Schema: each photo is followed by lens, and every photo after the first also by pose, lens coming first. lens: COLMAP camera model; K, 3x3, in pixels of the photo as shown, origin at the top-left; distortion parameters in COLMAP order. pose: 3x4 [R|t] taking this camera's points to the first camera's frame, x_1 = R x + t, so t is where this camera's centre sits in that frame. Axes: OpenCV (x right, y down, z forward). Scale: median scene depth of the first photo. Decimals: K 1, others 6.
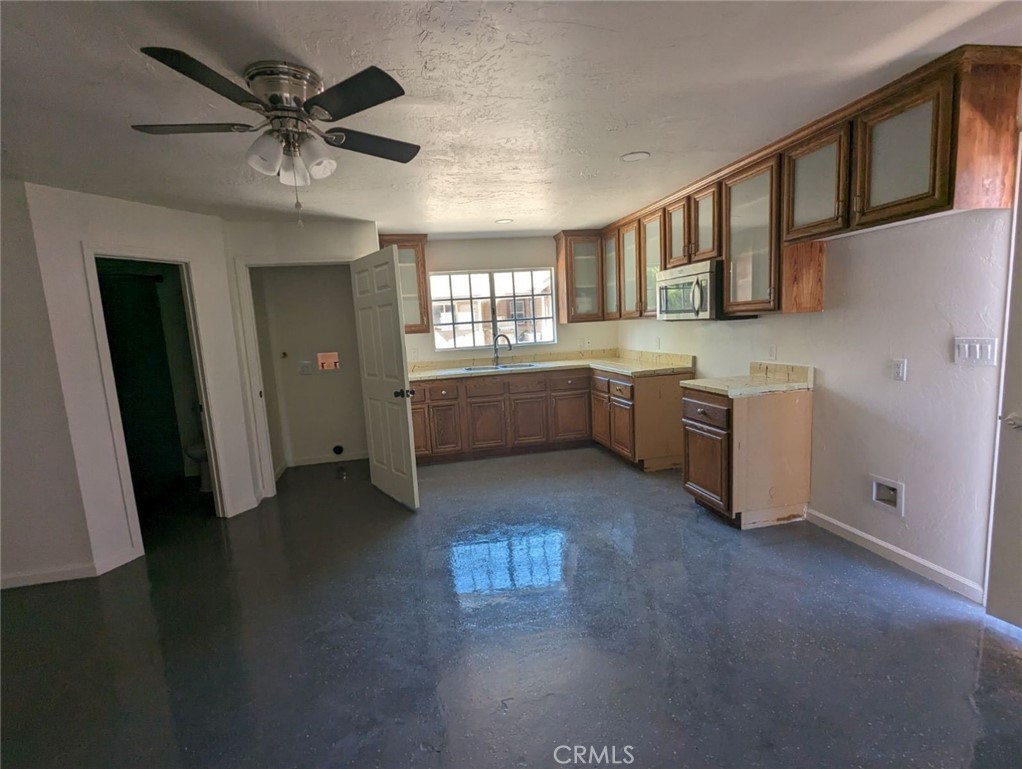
lens RADIAL K [[486.9, 0, 507.6], [0, 486.9, 389.6], [0, 0, 1]] dist [-0.001970, -0.000366]
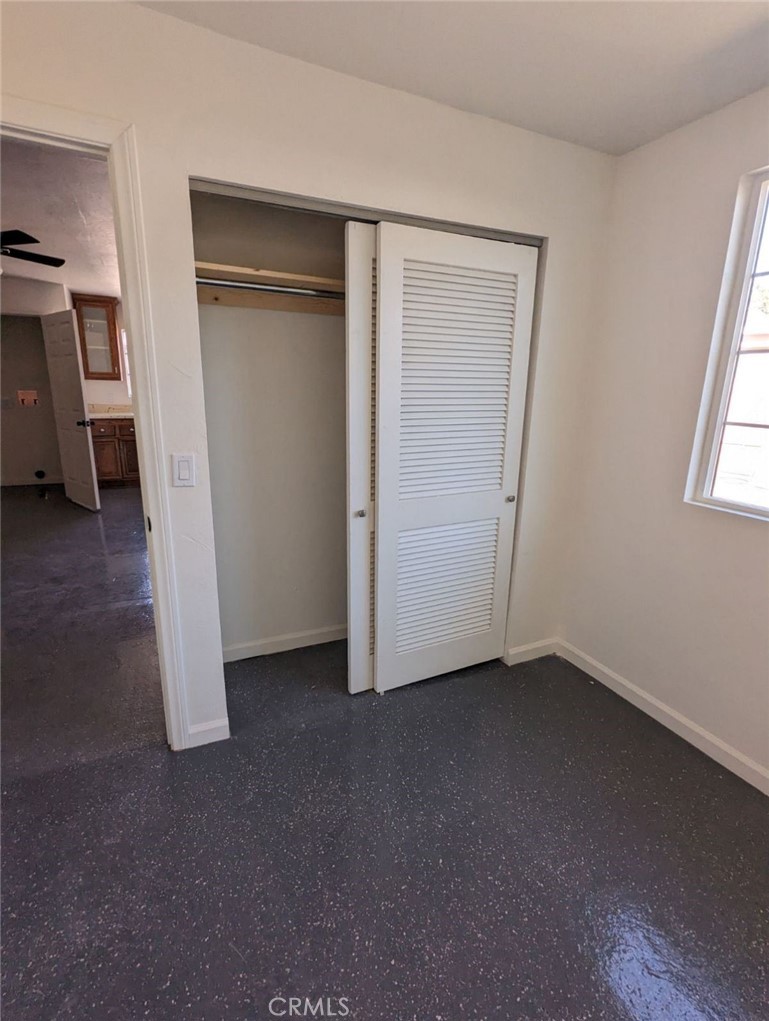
lens RADIAL K [[486.4, 0, 384.5], [0, 486.4, 510.5], [0, 0, 1]] dist [-0.001970, -0.000366]
pose [[0.970058, 0.025099, 0.241571, 0.222622], [-0.052438, 0.992830, 0.107417, 0.047967], [-0.237143, -0.116869, 0.964419, -0.429774]]
